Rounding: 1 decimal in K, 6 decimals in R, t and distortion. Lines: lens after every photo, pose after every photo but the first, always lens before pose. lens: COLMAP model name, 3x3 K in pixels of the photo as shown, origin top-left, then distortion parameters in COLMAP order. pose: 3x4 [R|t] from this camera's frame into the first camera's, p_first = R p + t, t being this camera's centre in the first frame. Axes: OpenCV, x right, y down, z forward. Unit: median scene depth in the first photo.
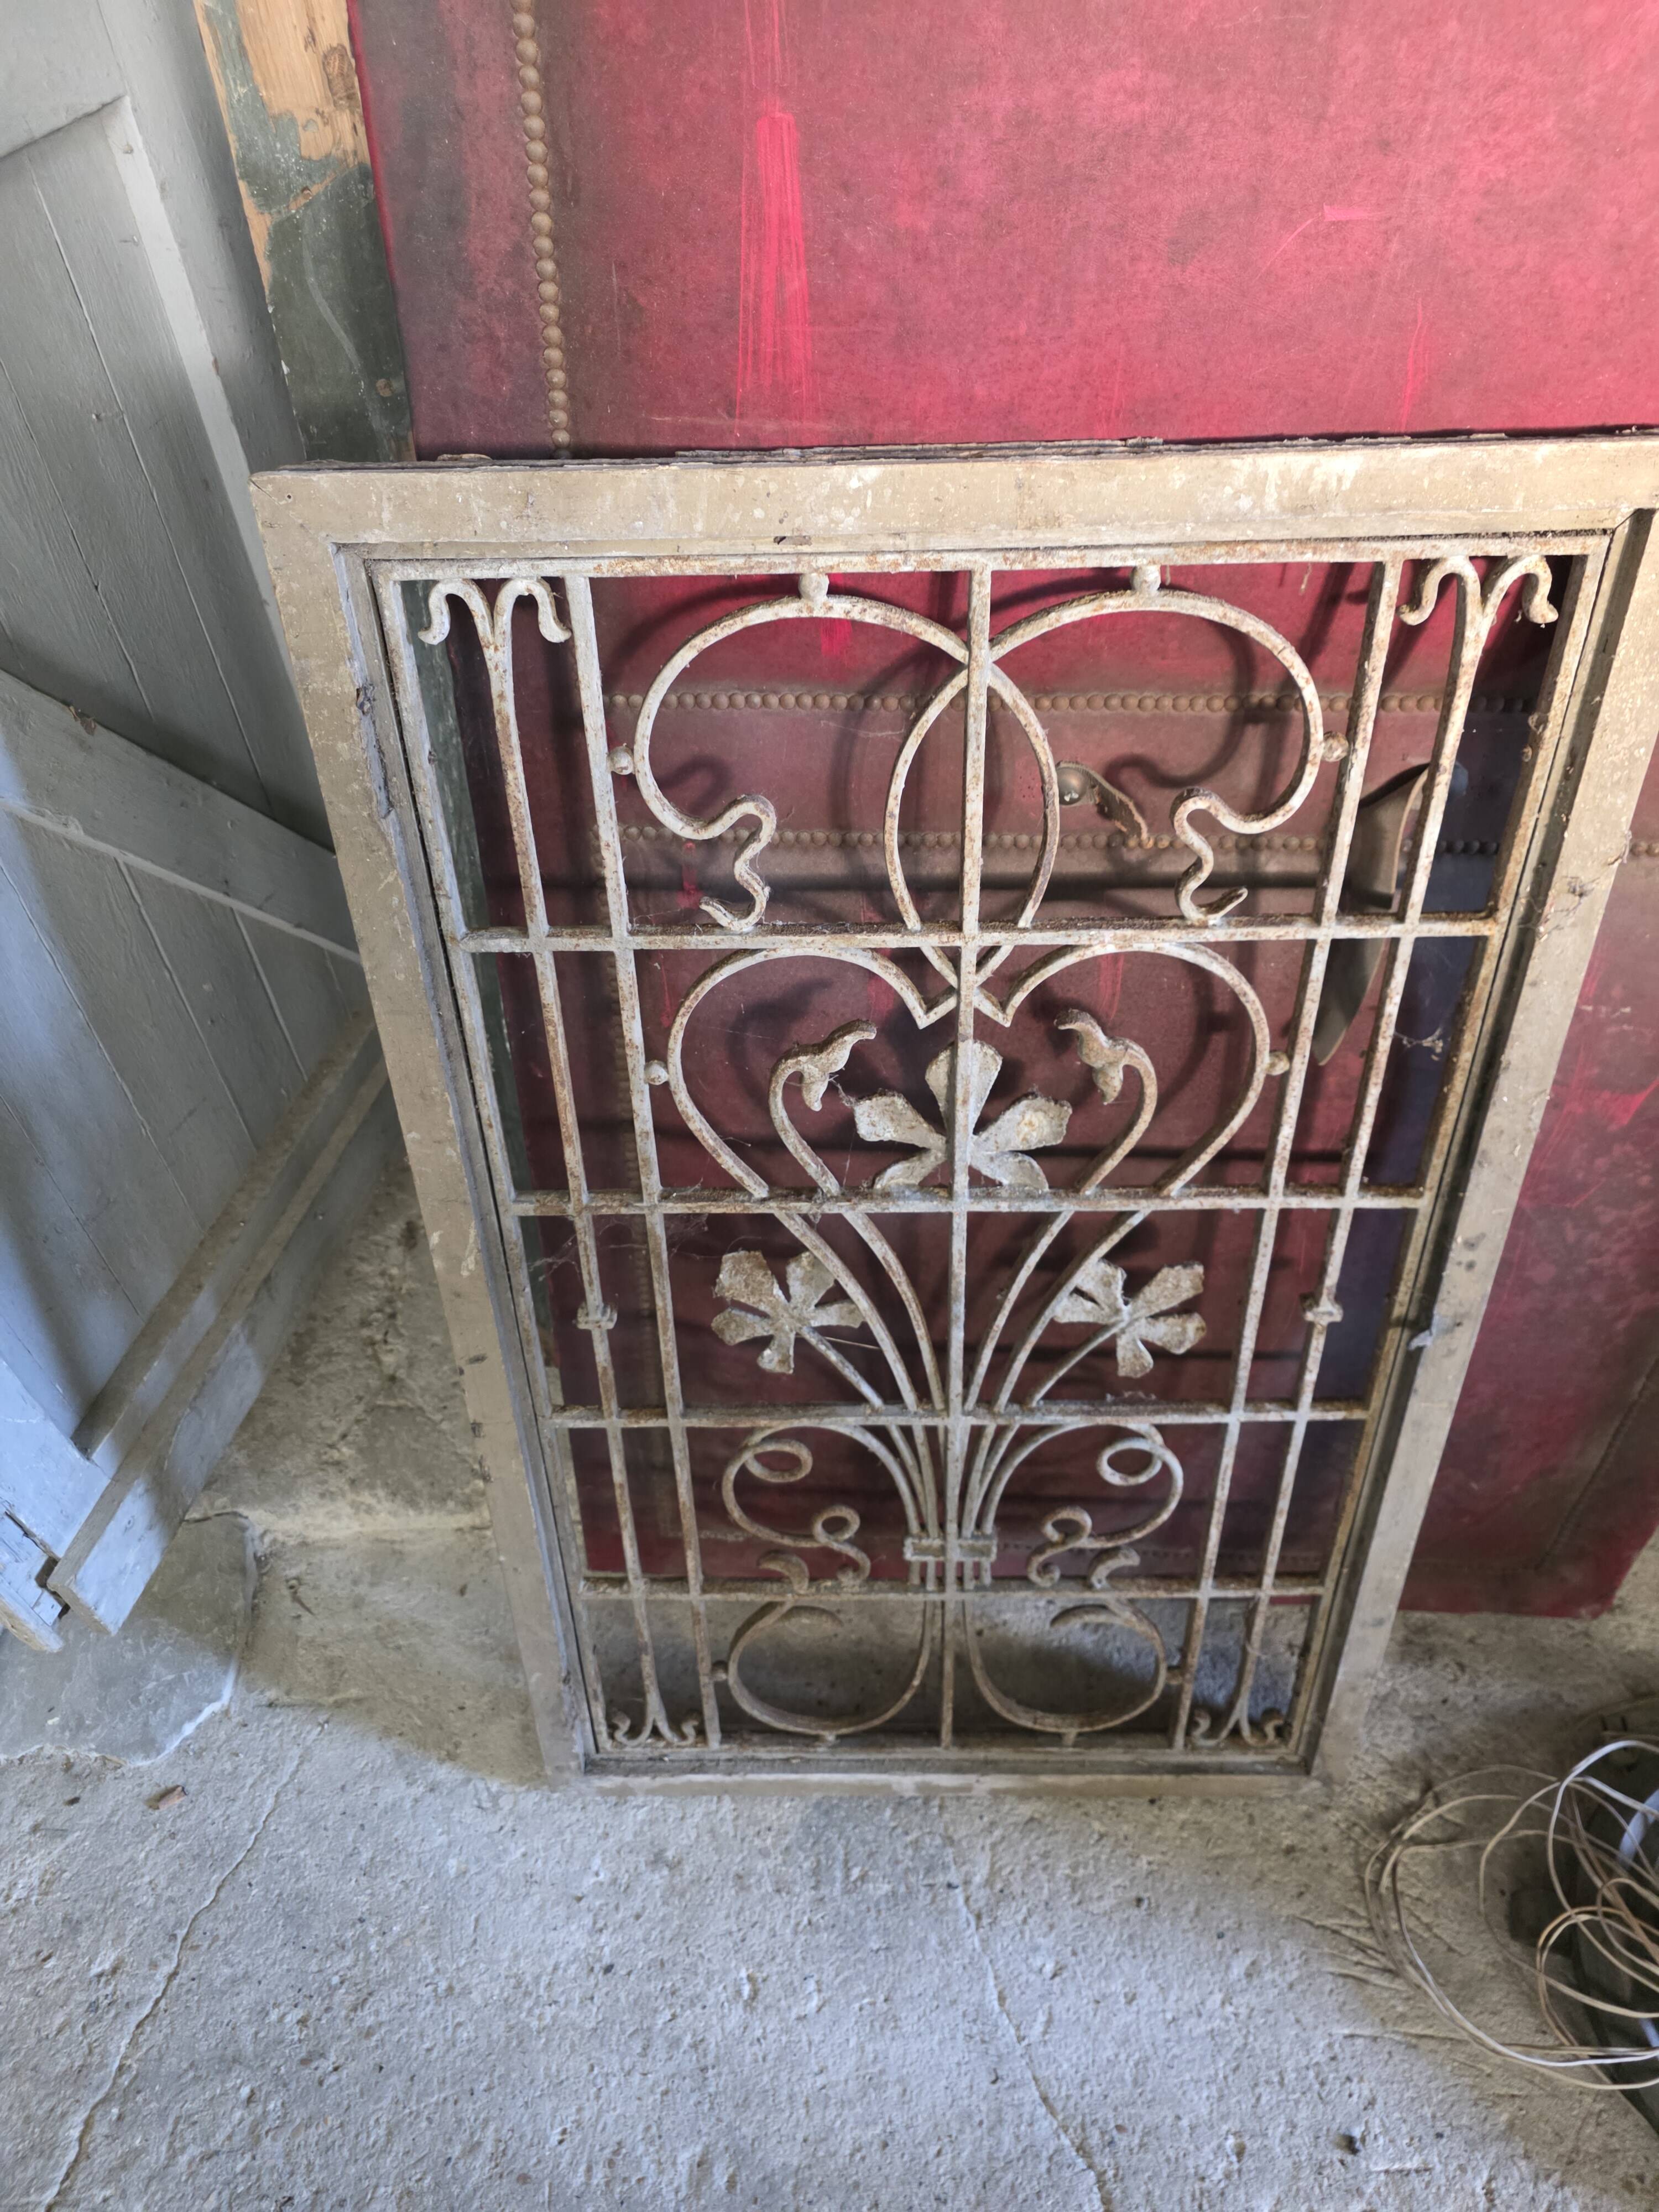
lens RADIAL K [[1475.3, 0, 835.4], [0, 1475.3, 1103.2], [0, 0, 1]] dist [0.040723, -0.031113]
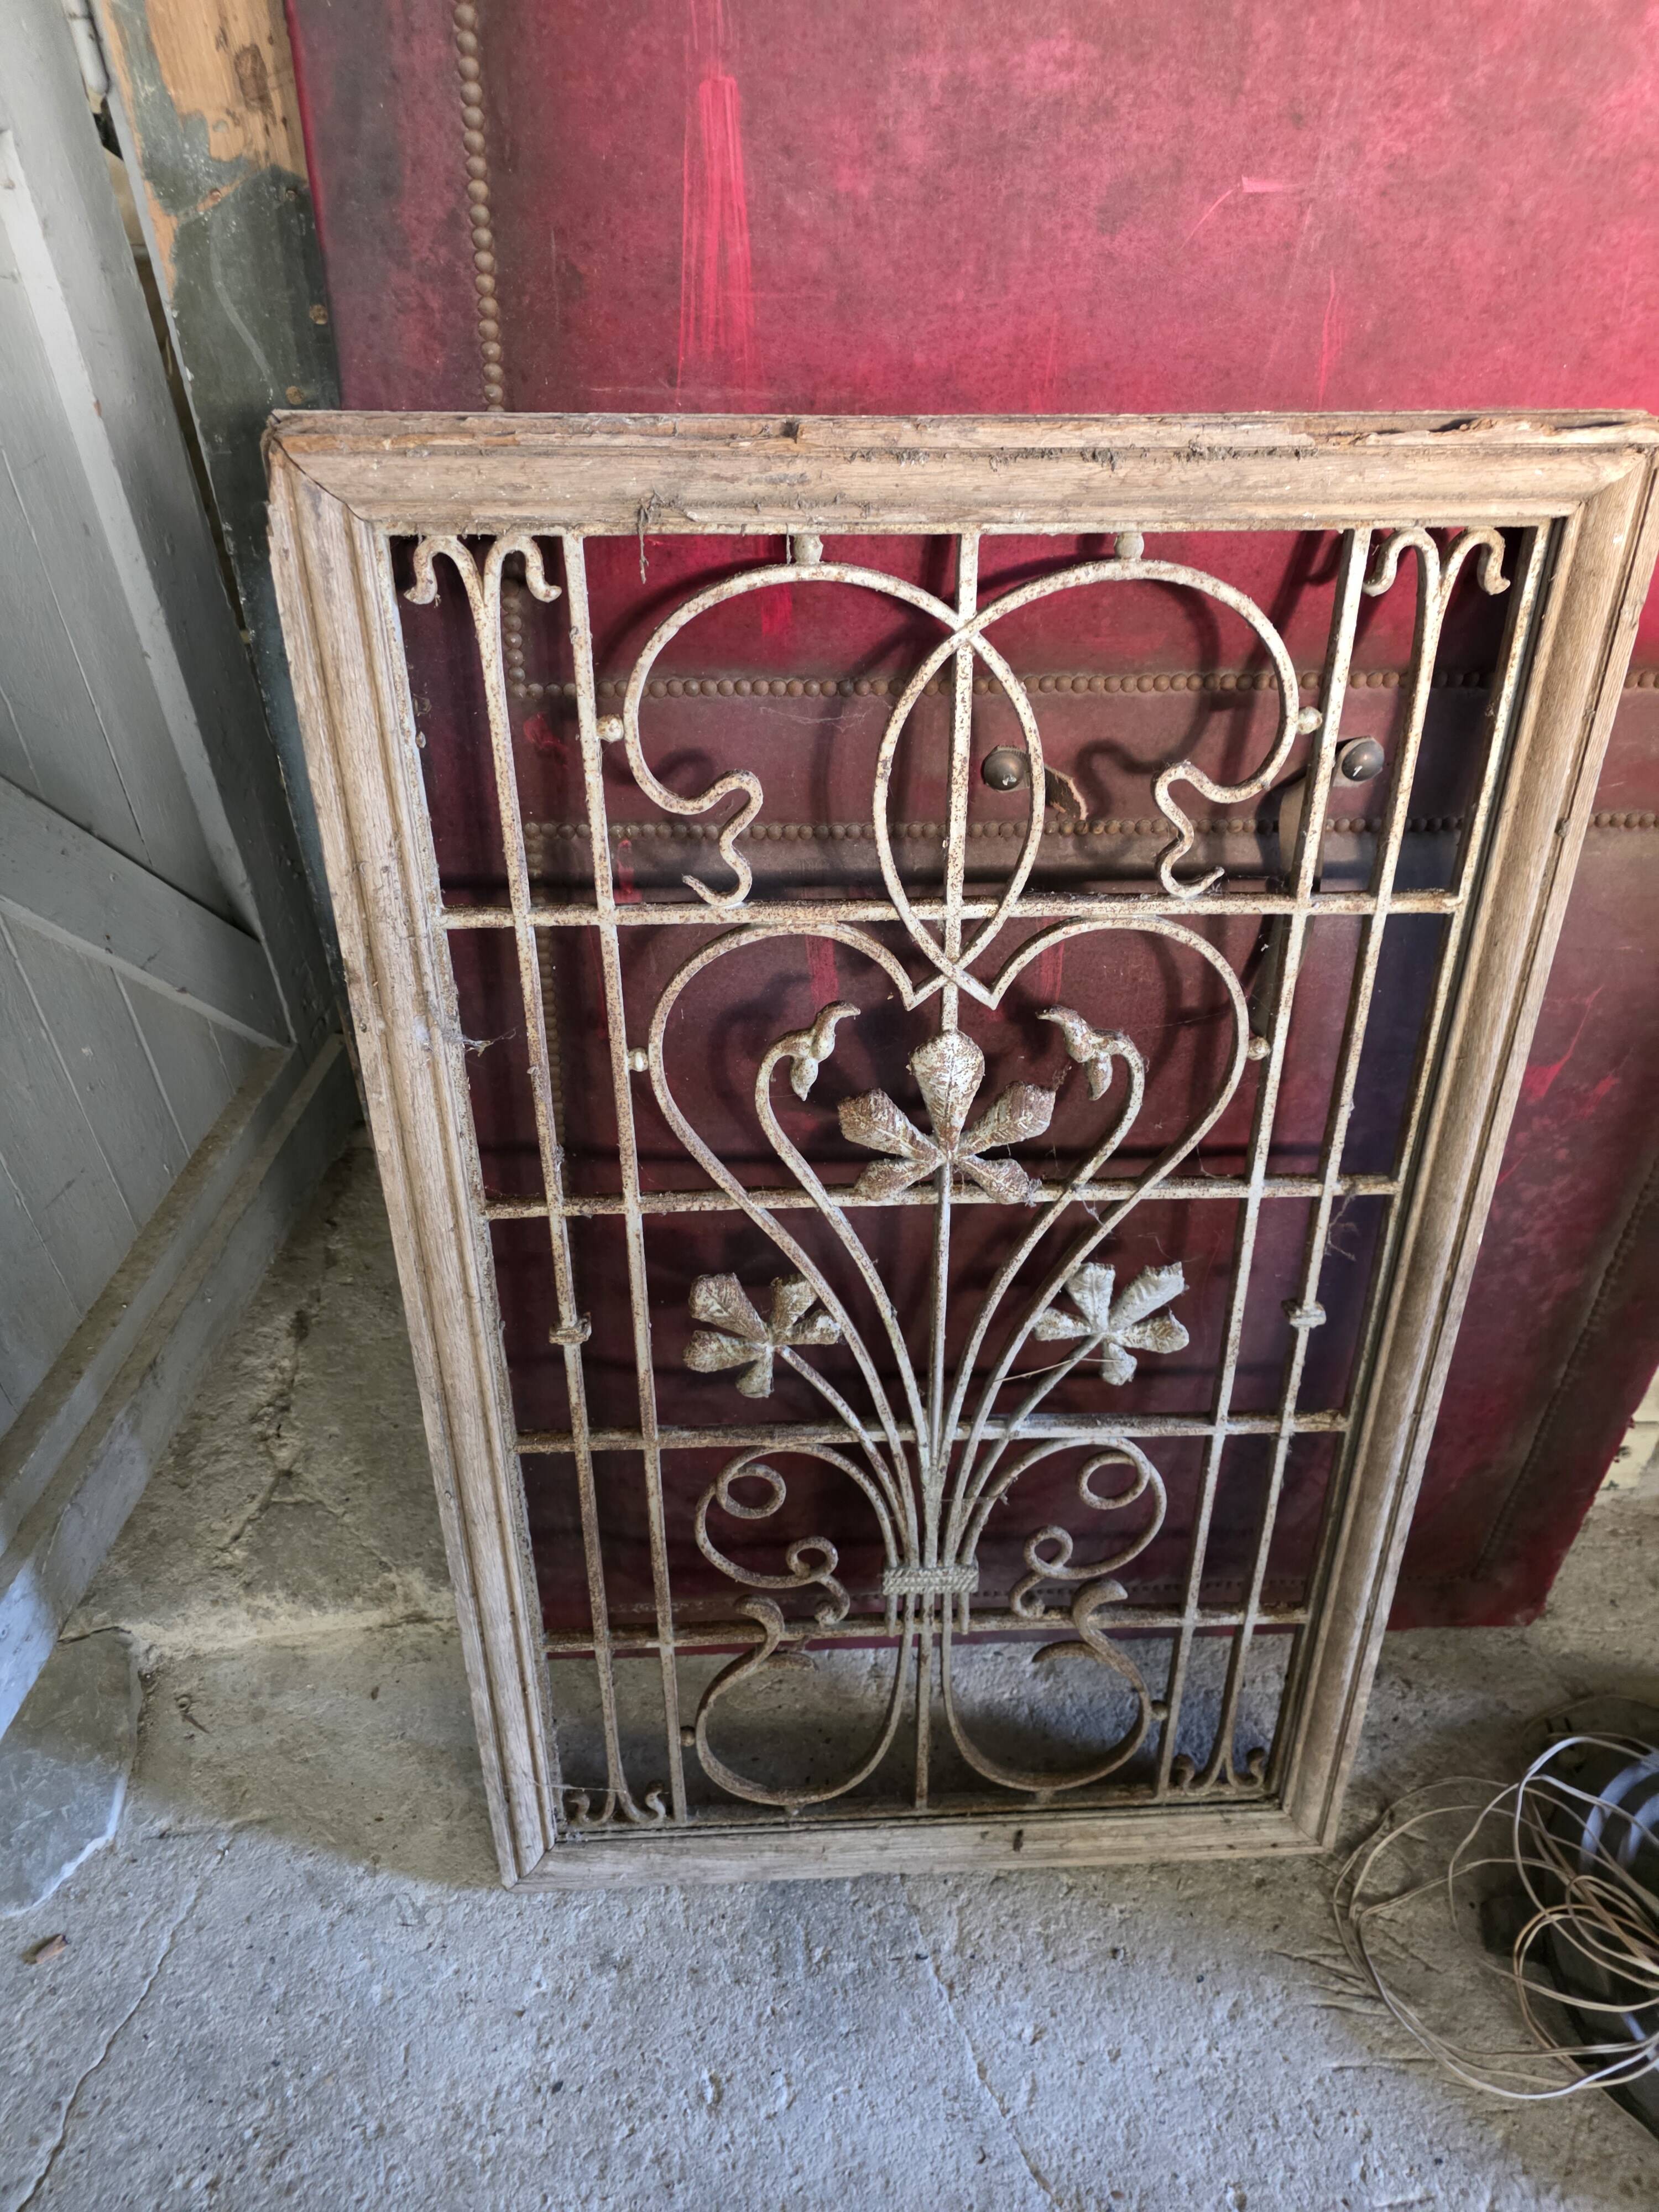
lens RADIAL K [[1469.0, 0, 850.0], [0, 1469.0, 1114.0], [0, 0, 1]] dist [0.045536, -0.040525]
pose [[0.993516, -0.041239, 0.105950, -0.046672], [0.049934, 0.995481, -0.080778, 0.069214], [-0.102140, 0.085545, 0.991085, 0.023343]]
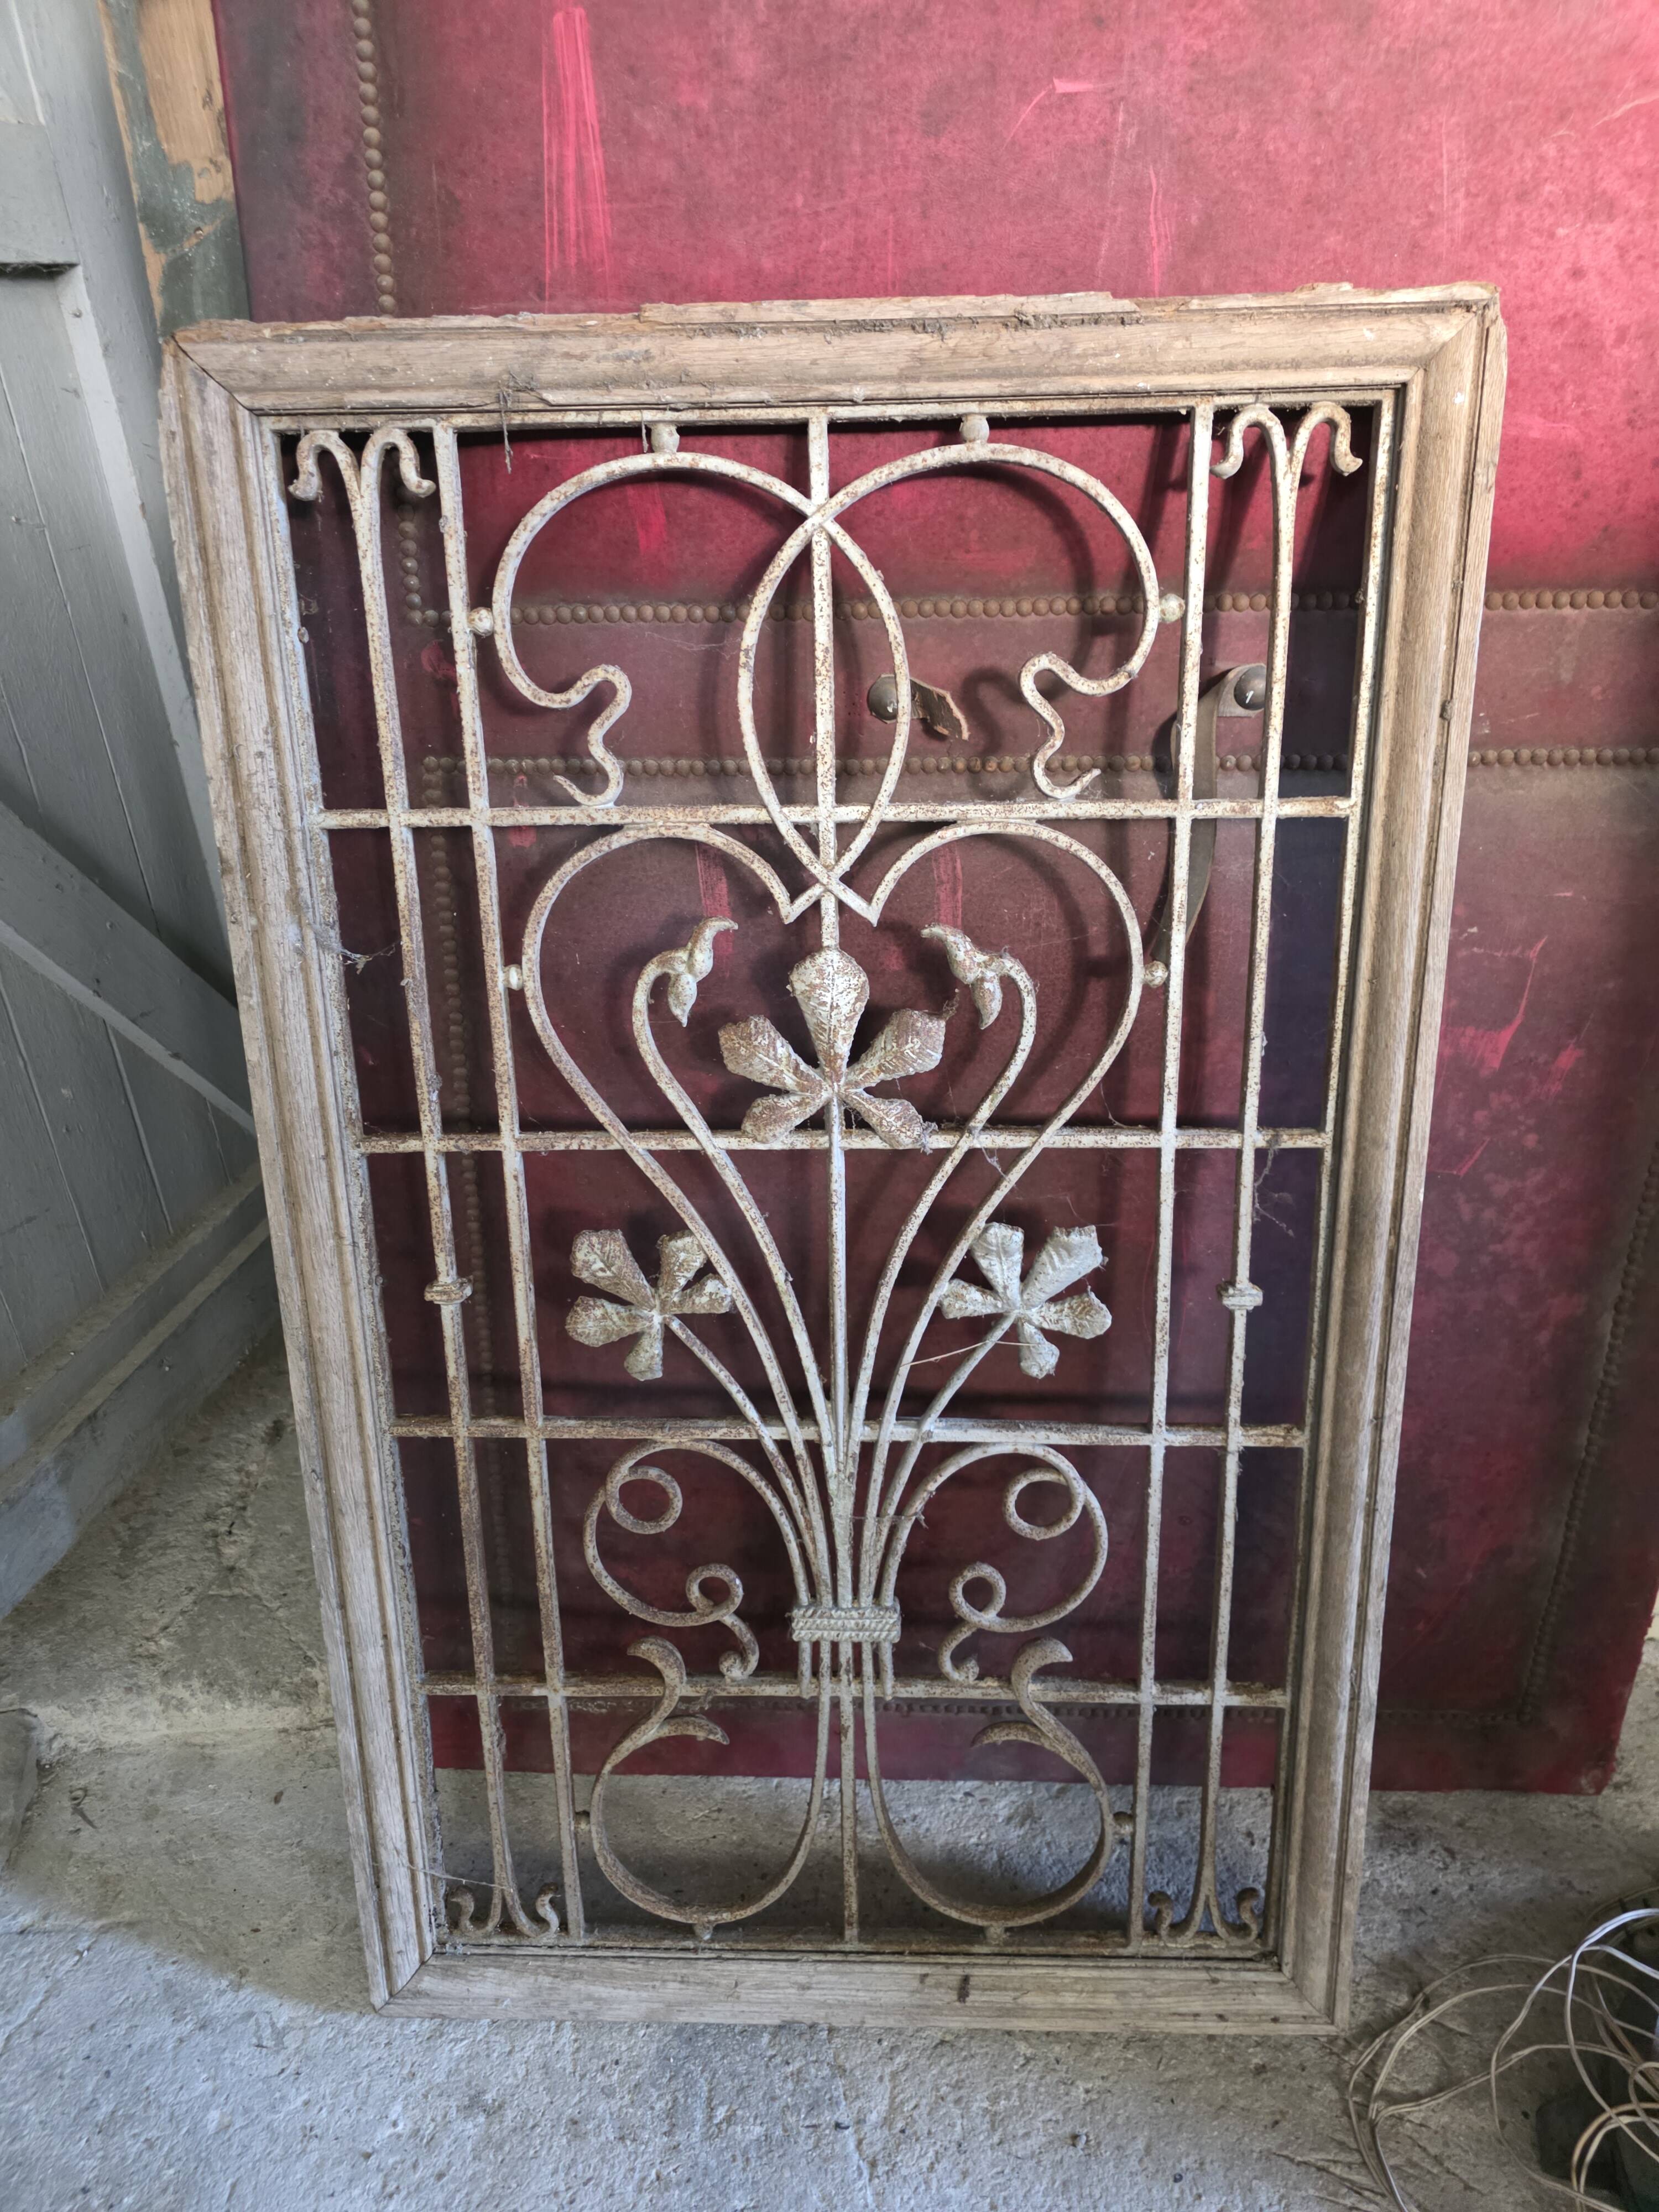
lens RADIAL K [[1472.3, 0, 852.3], [0, 1472.3, 1133.1], [0, 0, 1]] dist [0.041028, -0.031319]
pose [[0.999800, -0.009653, 0.017503, 0.079556], [0.014408, 0.954974, -0.296339, 0.268158], [-0.013854, 0.296532, 0.954923, 0.085719]]
